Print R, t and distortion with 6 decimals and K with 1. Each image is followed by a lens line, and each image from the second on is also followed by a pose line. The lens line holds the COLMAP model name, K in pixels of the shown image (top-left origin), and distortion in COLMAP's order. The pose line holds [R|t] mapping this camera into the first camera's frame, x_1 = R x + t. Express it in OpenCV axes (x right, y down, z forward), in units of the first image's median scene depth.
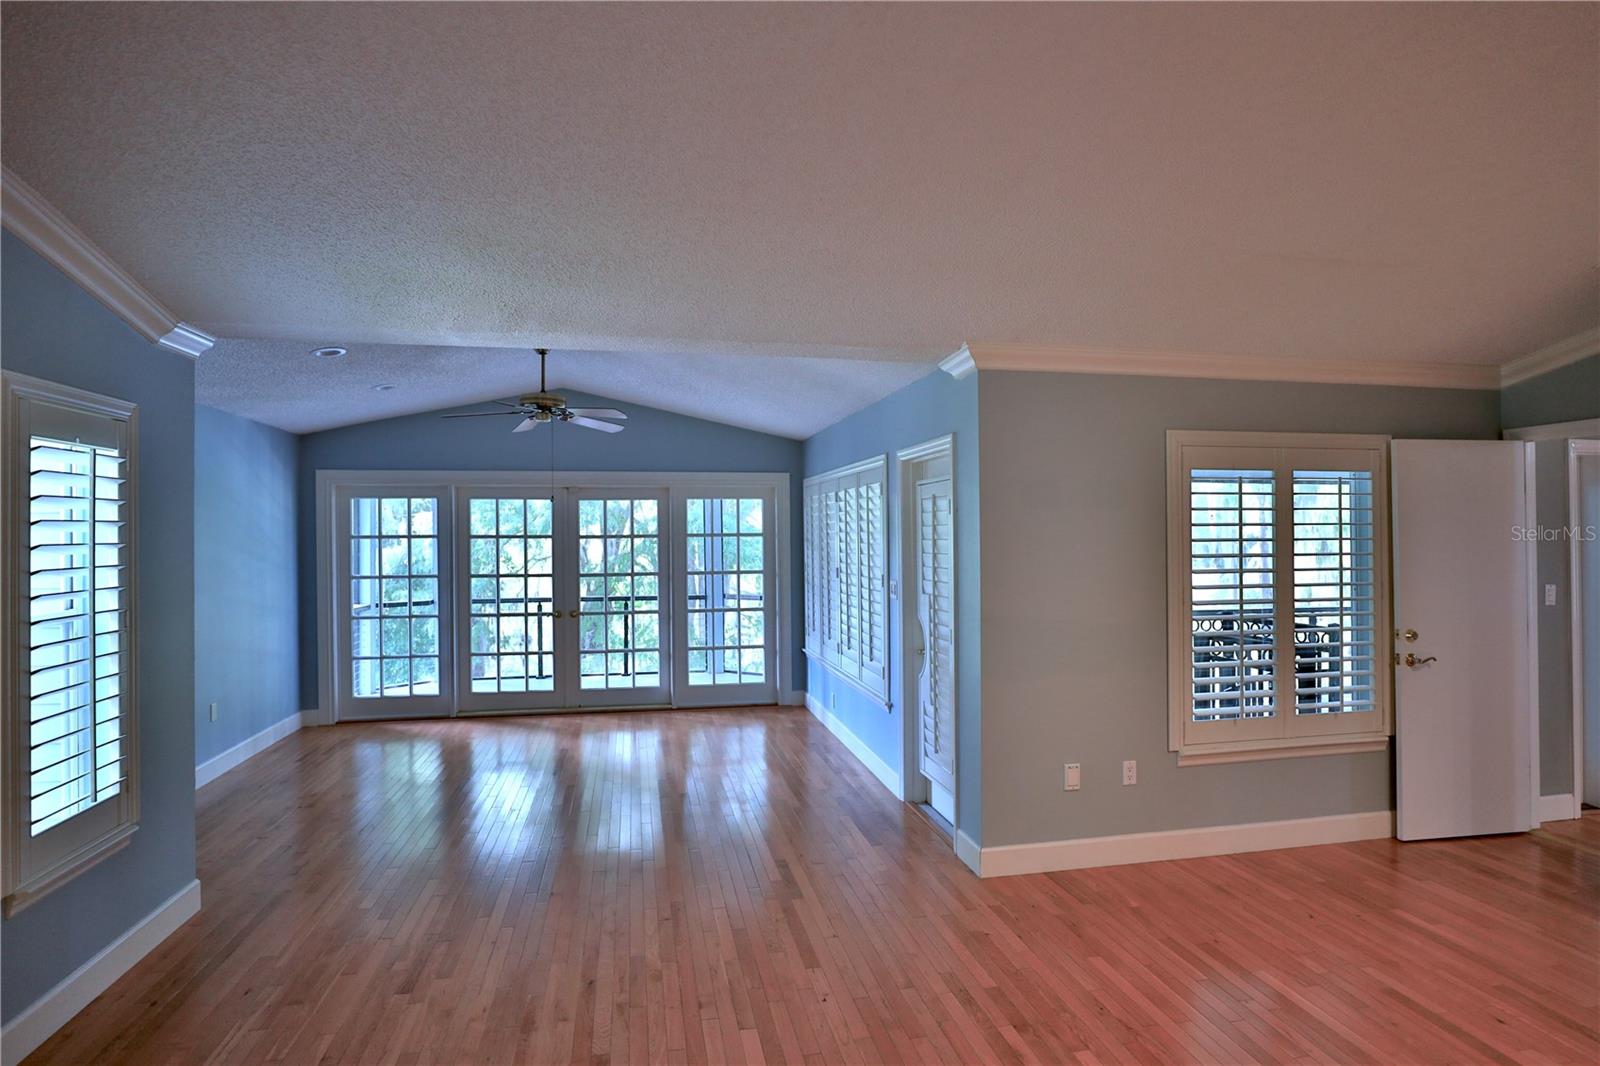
lens RADIAL K [[835.4, 0, 797.9], [0, 835.4, 526.8], [0, 0, 1]] dist [-0.025970, 0.002983]
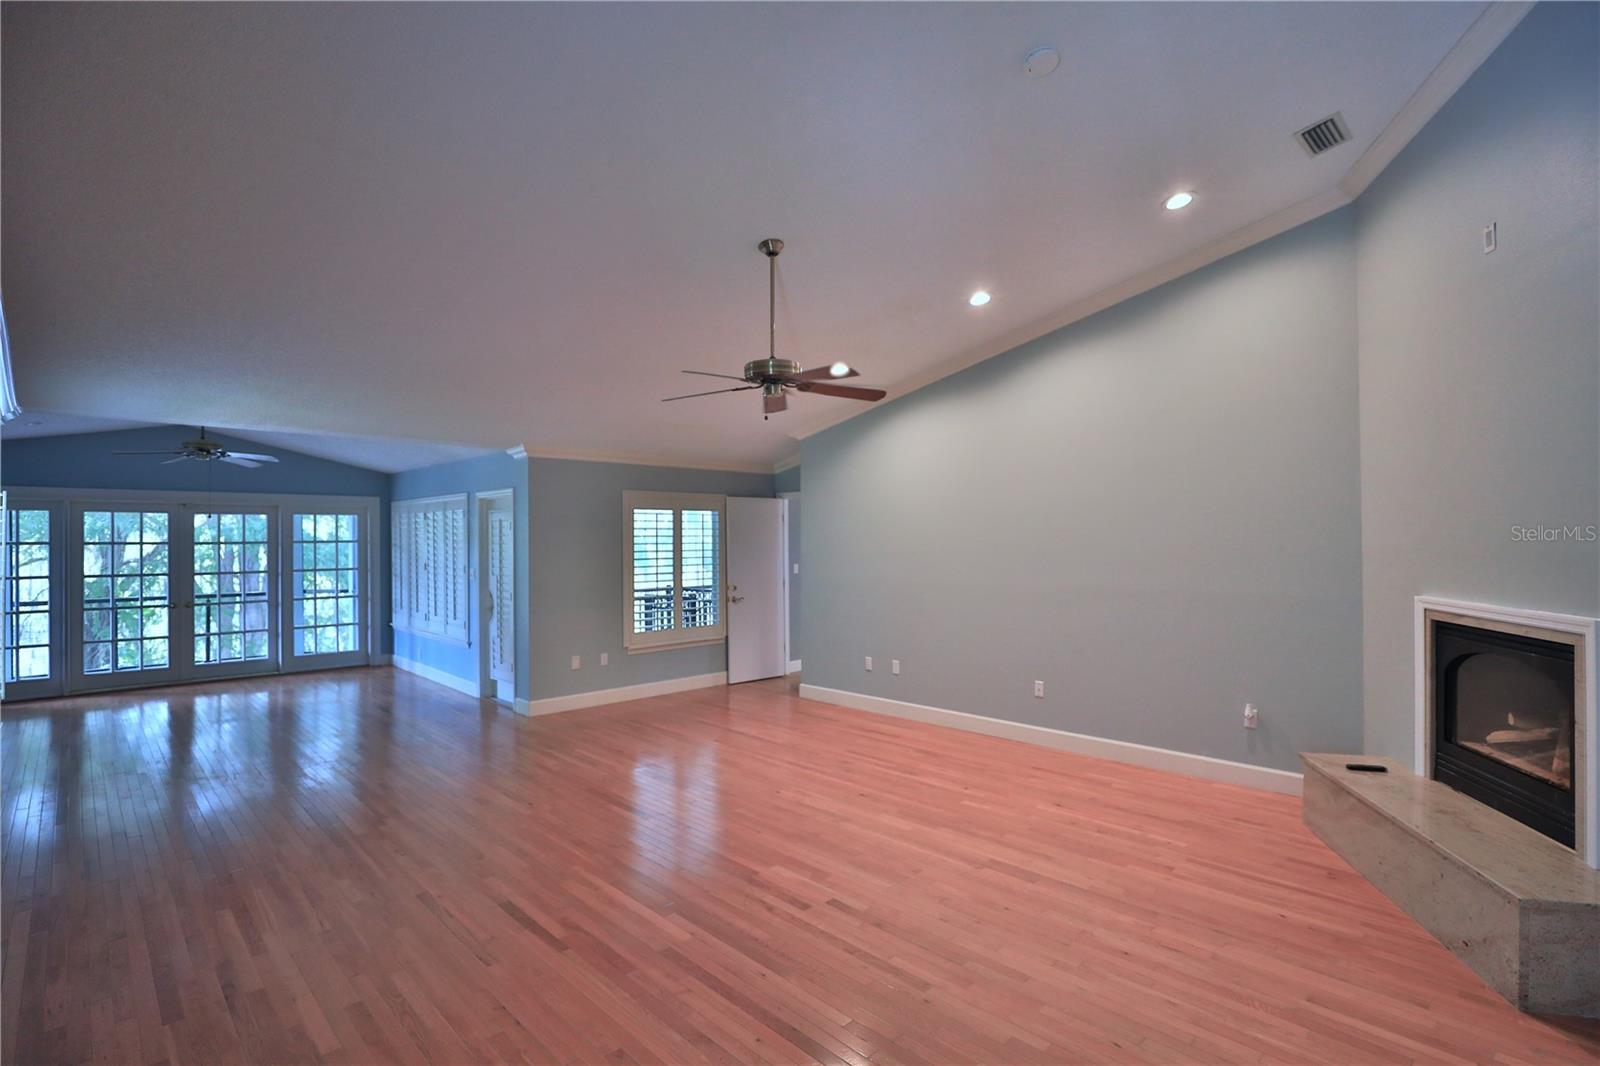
lens RADIAL K [[767.6, 0, 802.2], [0, 767.6, 531.9], [0, 0, 1]] dist [-0.031248, 0.005296]
pose [[0.833399, 0.005512, 0.552645, -0.180771], [-0.003998, 0.999984, -0.003945, -0.006379], [-0.552658, 0.001078, 0.833408, -0.643023]]
